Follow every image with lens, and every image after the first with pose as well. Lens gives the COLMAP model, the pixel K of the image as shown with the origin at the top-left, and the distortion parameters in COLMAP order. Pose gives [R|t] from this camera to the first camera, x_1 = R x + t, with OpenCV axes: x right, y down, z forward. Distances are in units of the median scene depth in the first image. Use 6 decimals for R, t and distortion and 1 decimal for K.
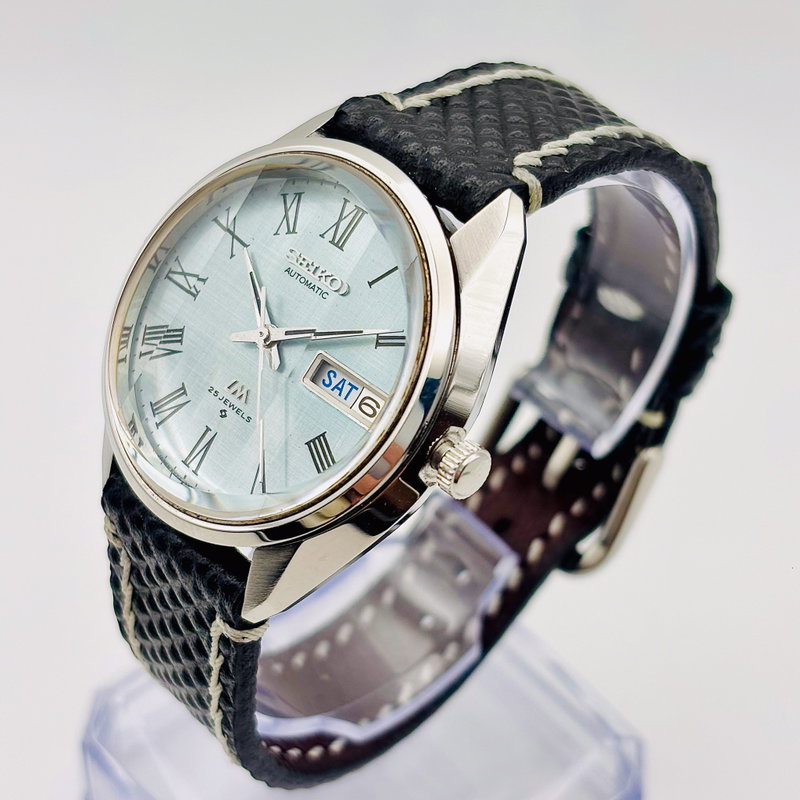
lens RADIAL K [[1665.1, 0, 366.1], [0, 1665.1, 428.8], [0, 0, 1]] dist [0.373014, 0.000000]
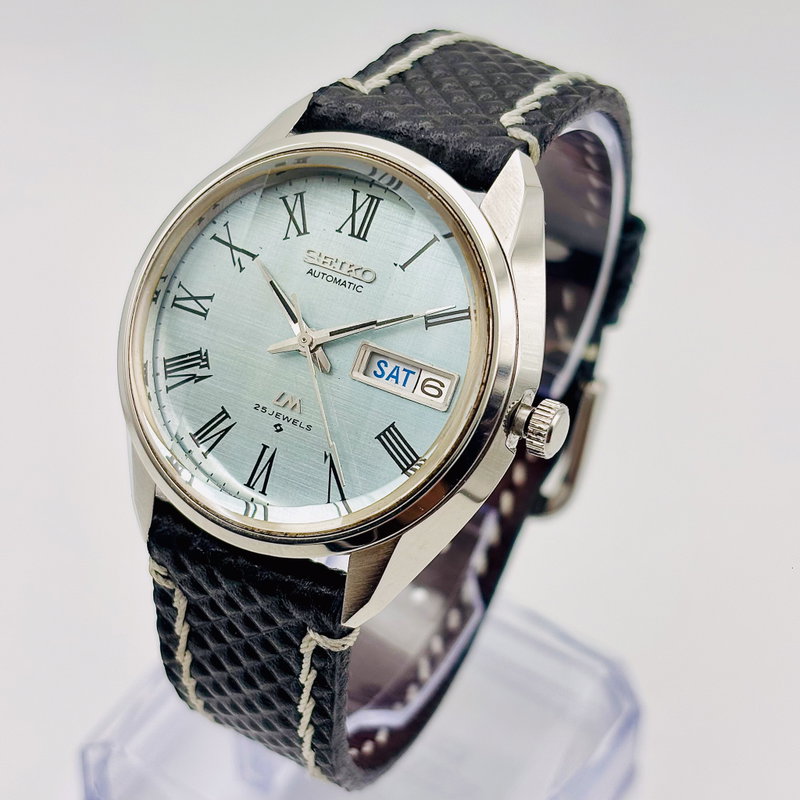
lens RADIAL K [[1665.1, 0, 397.0], [0, 1665.1, 401.5], [0, 0, 1]] dist [0.373014, 0.000000]
pose [[0.954672, -0.214665, 0.206202, -0.213809], [0.214499, 0.976443, 0.023435, -0.031494], [-0.206375, 0.021857, 0.978229, 0.025765]]
